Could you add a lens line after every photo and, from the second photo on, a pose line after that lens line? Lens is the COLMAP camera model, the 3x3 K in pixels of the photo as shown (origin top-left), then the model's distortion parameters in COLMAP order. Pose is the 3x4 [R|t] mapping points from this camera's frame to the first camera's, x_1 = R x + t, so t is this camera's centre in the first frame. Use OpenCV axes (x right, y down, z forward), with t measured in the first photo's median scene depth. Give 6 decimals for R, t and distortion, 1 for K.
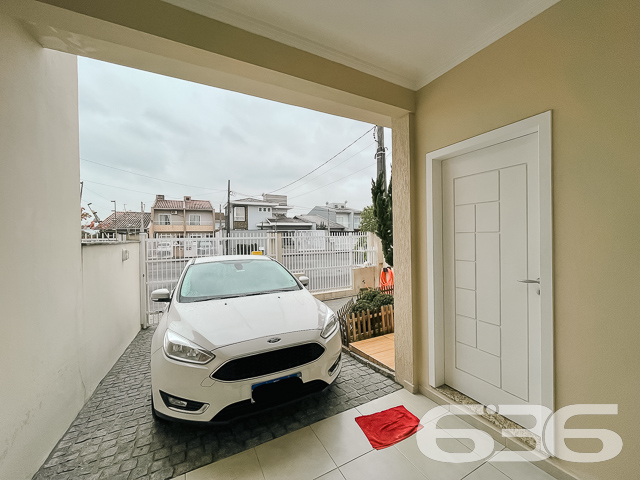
lens RADIAL K [[271.8, 0, 319.8], [0, 271.8, 236.5], [0, 0, 1]] dist [-0.000872, -0.000052]
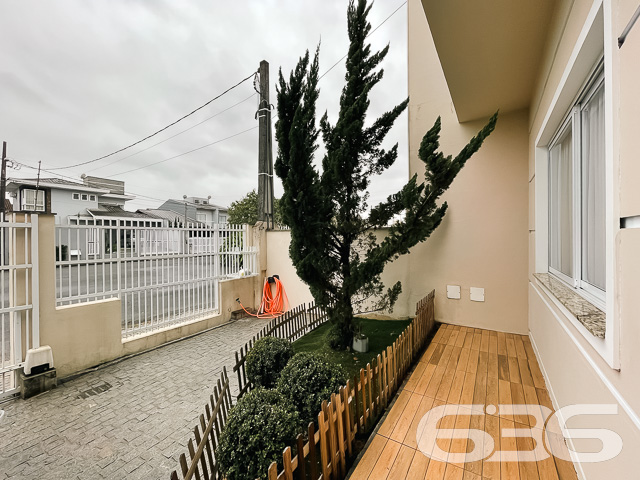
lens RADIAL K [[271.8, 0, 319.8], [0, 271.8, 236.5], [0, 0, 1]] dist [-0.000872, -0.000052]
pose [[0.885552, 0.010194, 0.464428, 0.010750], [-0.006062, 0.999928, -0.010388, 0.006541], [-0.464500, 0.006384, 0.885550, 0.111223]]
